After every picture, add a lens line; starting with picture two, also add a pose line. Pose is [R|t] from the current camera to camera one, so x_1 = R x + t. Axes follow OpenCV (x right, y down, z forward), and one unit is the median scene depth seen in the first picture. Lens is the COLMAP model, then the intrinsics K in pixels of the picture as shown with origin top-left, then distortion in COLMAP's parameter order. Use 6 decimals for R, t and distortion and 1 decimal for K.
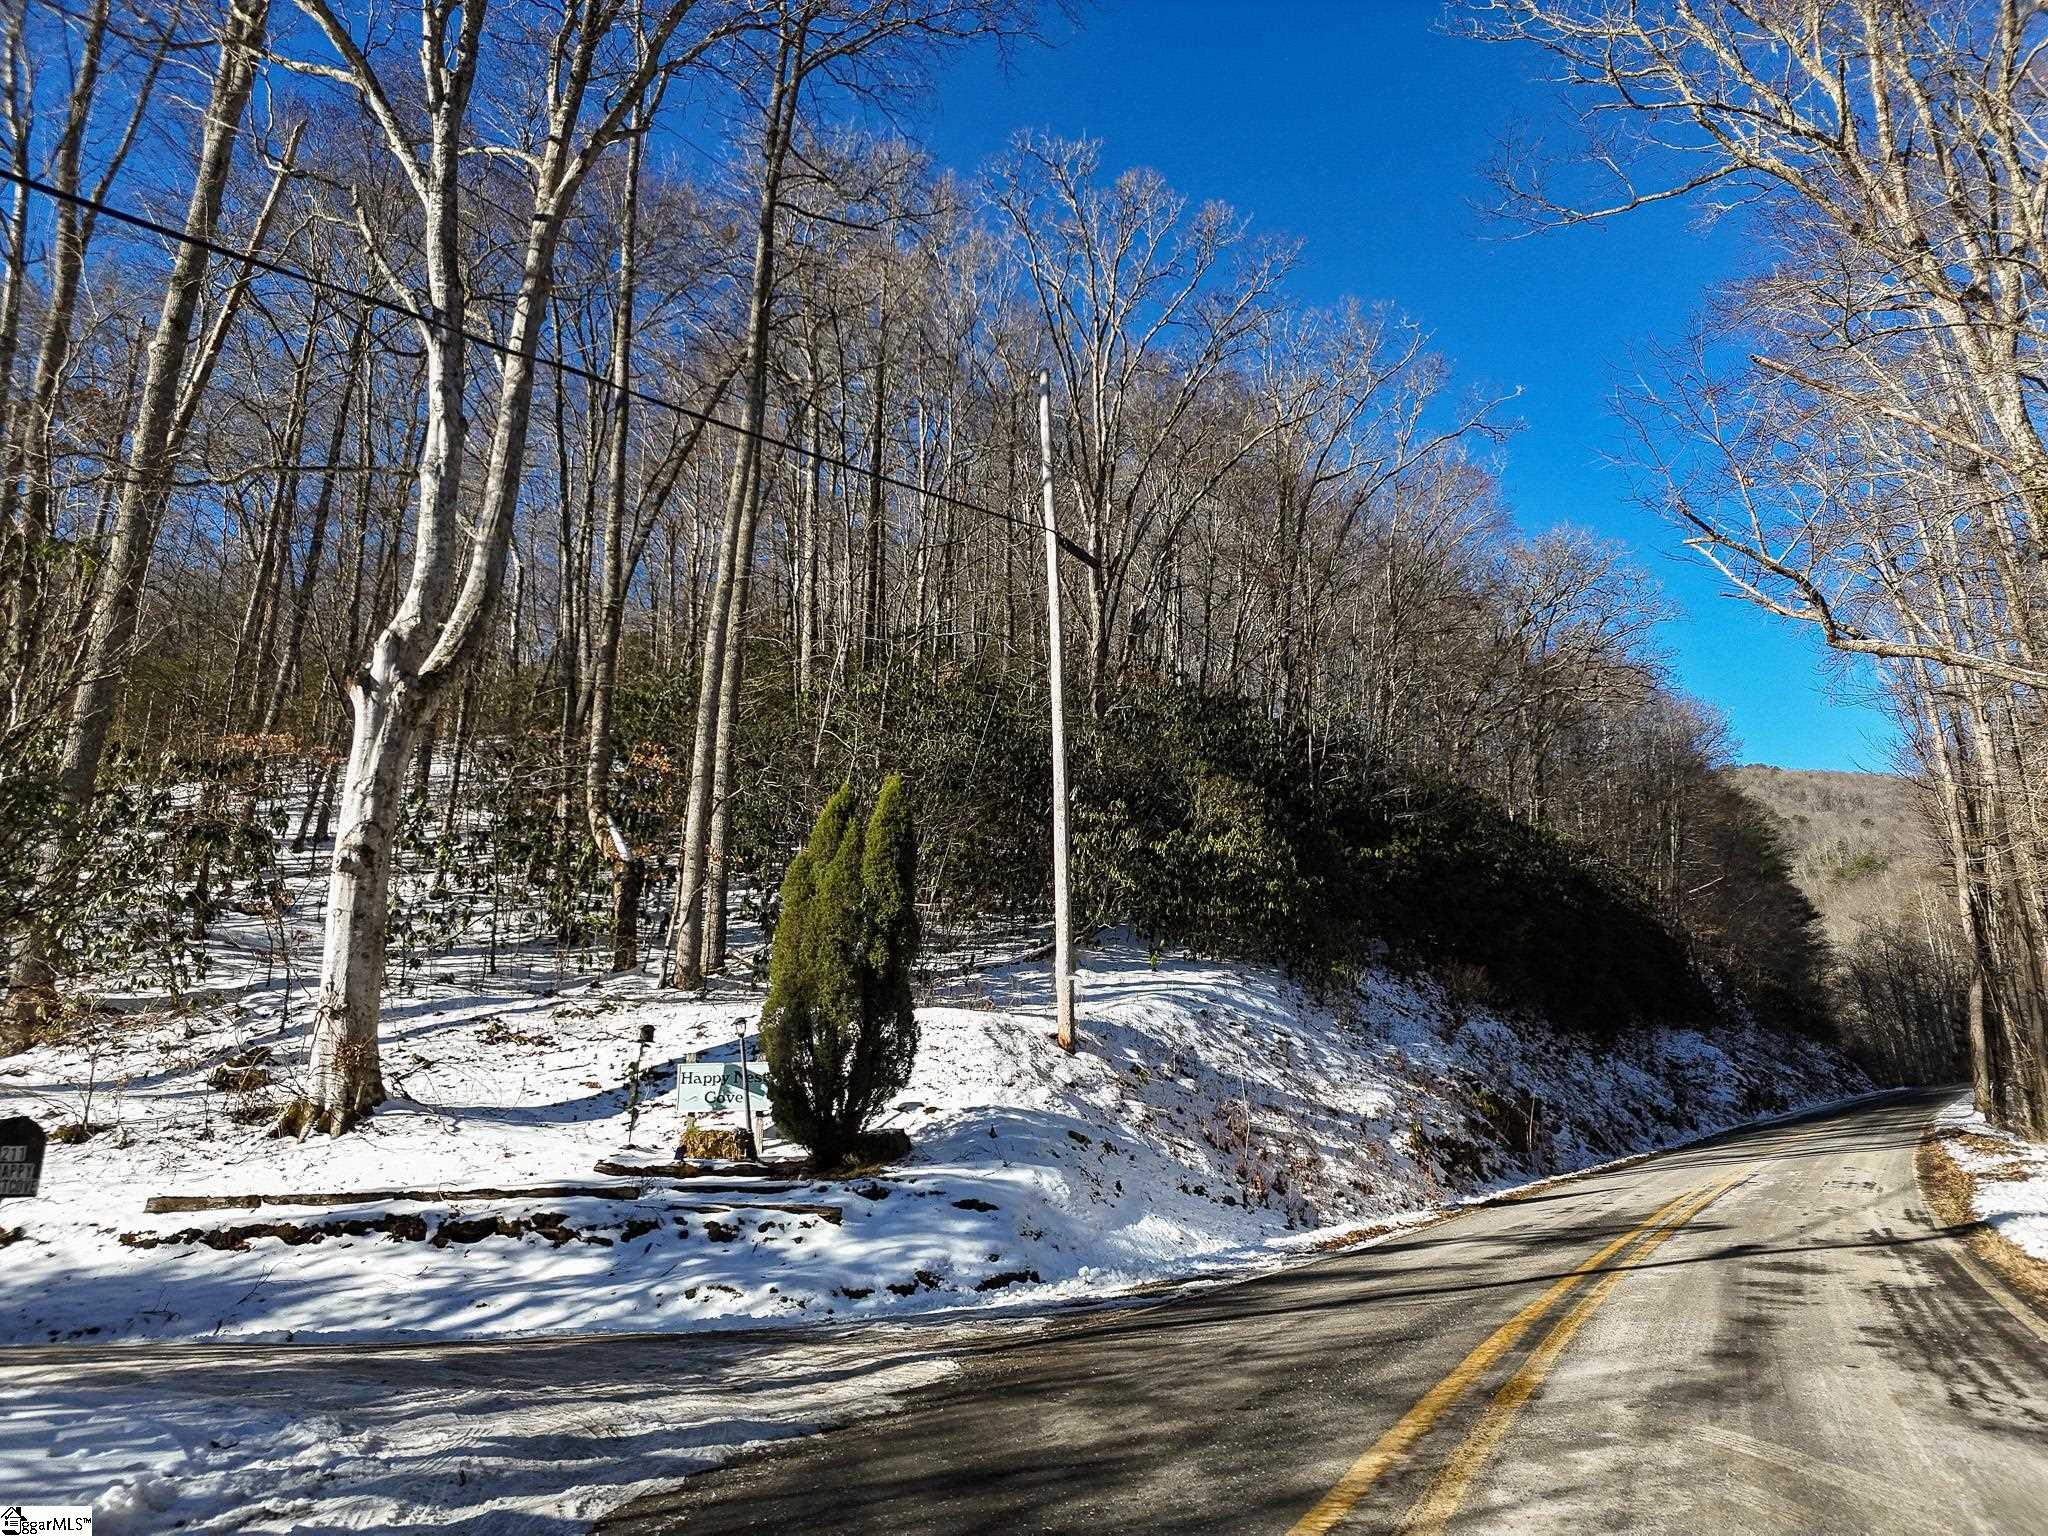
lens RADIAL K [[1387.9, 0, 1024.0], [0, 1387.9, 768.0], [0, 0, 1]] dist [0.059624, -0.061932]
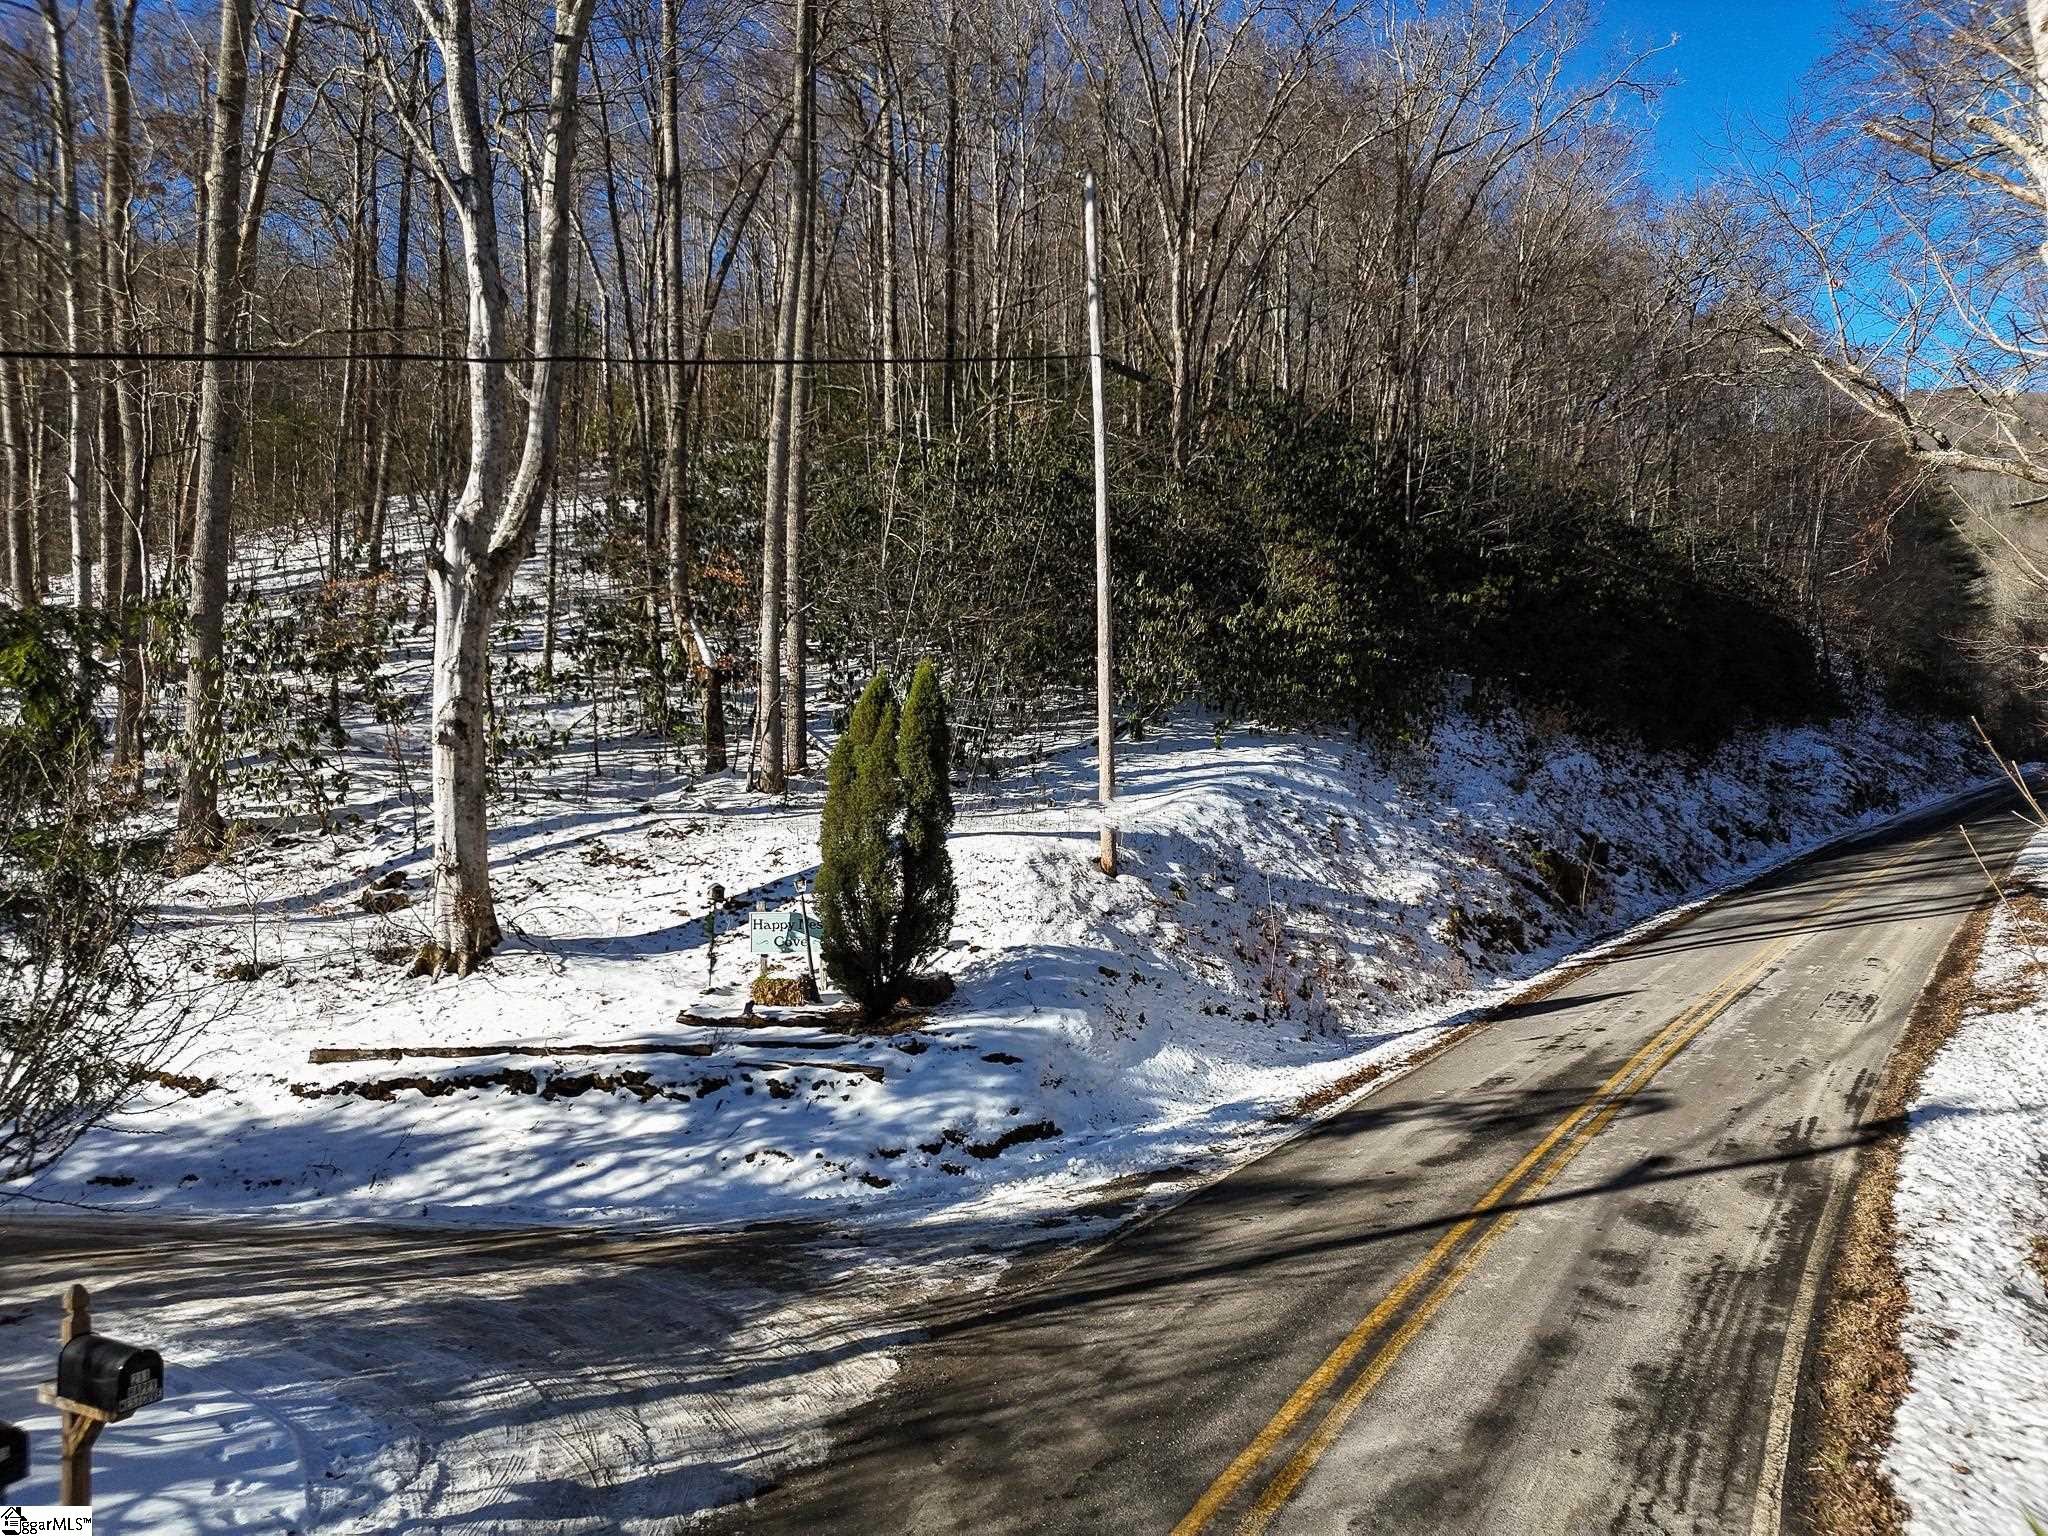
lens RADIAL K [[1383.2, 0, 1024.0], [0, 1383.2, 768.0], [0, 0, 1]] dist [0.074521, -0.093754]
pose [[0.996030, -0.004432, -0.088905, 0.064494], [0.025470, 0.971192, 0.236935, -0.141791], [0.085293, -0.238259, 0.967449, -0.031770]]
